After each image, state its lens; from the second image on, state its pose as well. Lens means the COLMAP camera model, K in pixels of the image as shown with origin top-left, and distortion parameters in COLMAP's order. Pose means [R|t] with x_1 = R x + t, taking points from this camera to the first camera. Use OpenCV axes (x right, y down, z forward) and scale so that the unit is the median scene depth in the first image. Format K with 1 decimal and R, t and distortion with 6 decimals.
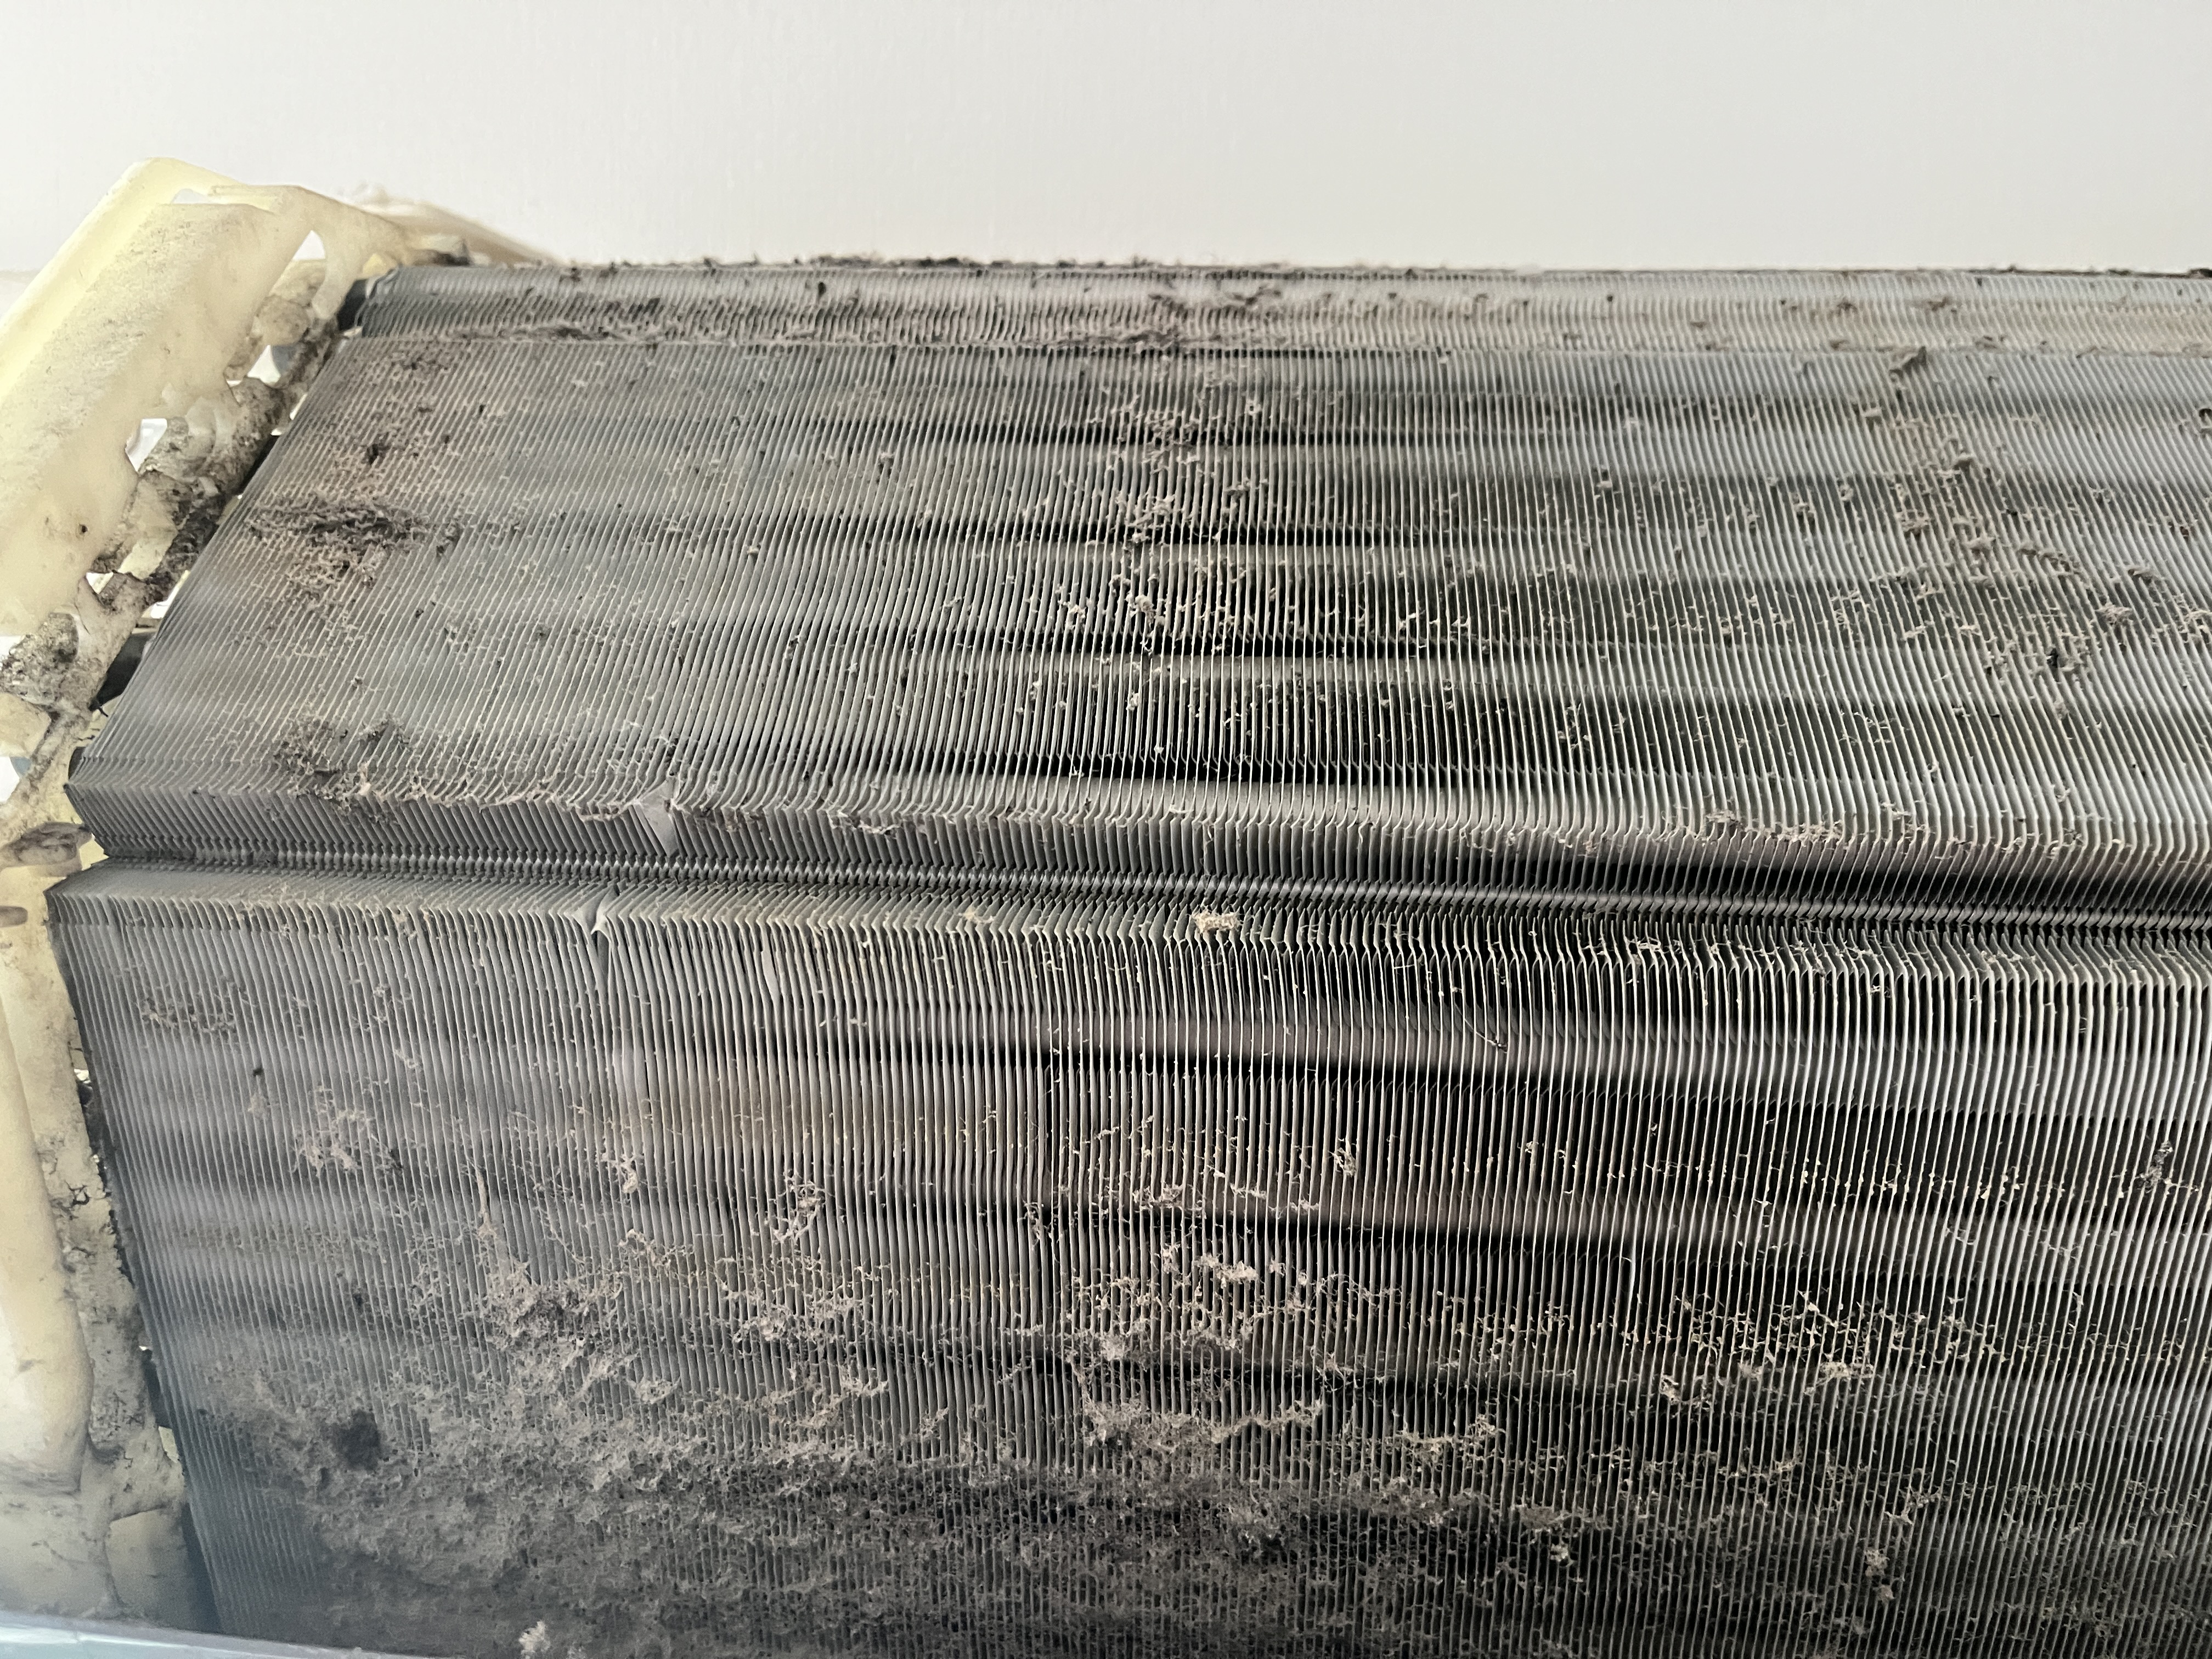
lens RADIAL K [[1684.1, 0, 1109.6], [0, 1684.1, 825.9], [0, 0, 1]] dist [0.001872, -0.013058]
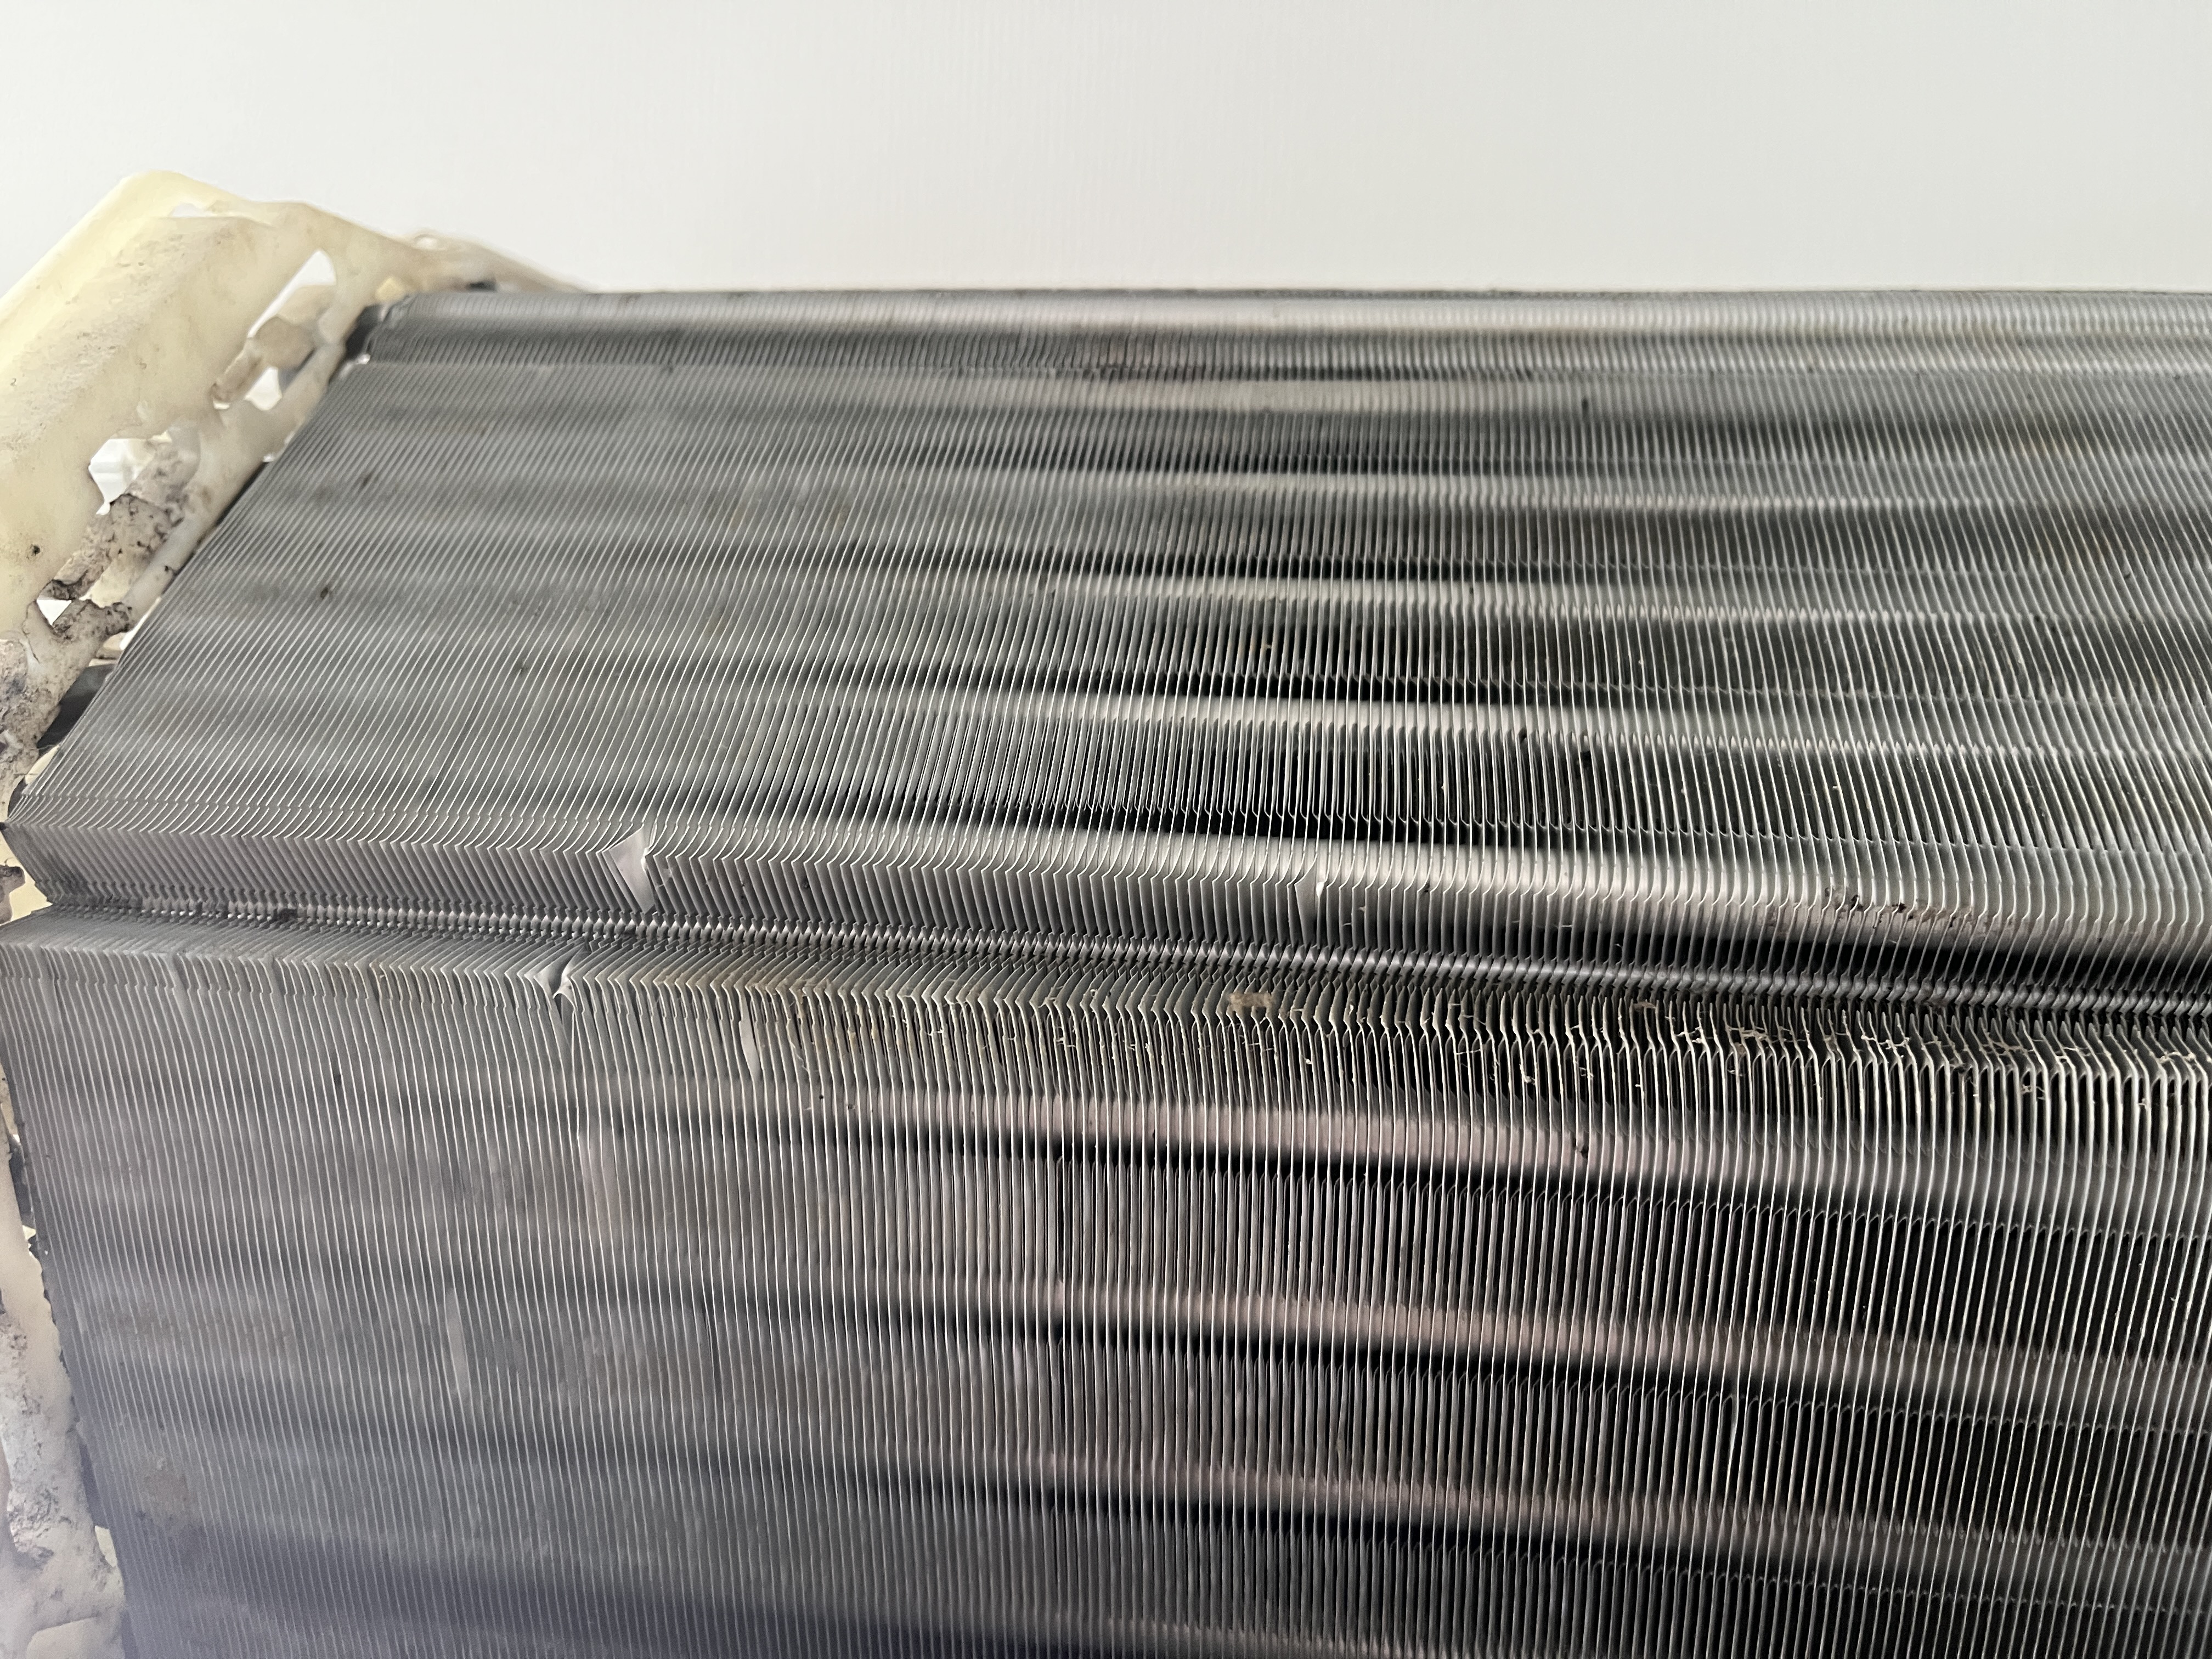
lens RADIAL K [[1684.1, 0, 1104.0], [0, 1684.1, 833.1], [0, 0, 1]] dist [0.001872, -0.013058]
pose [[0.998280, 0.012613, -0.057260, 0.034875], [-0.014738, 0.999213, -0.036839, 0.005025], [0.056751, 0.037620, 0.997679, 0.114328]]
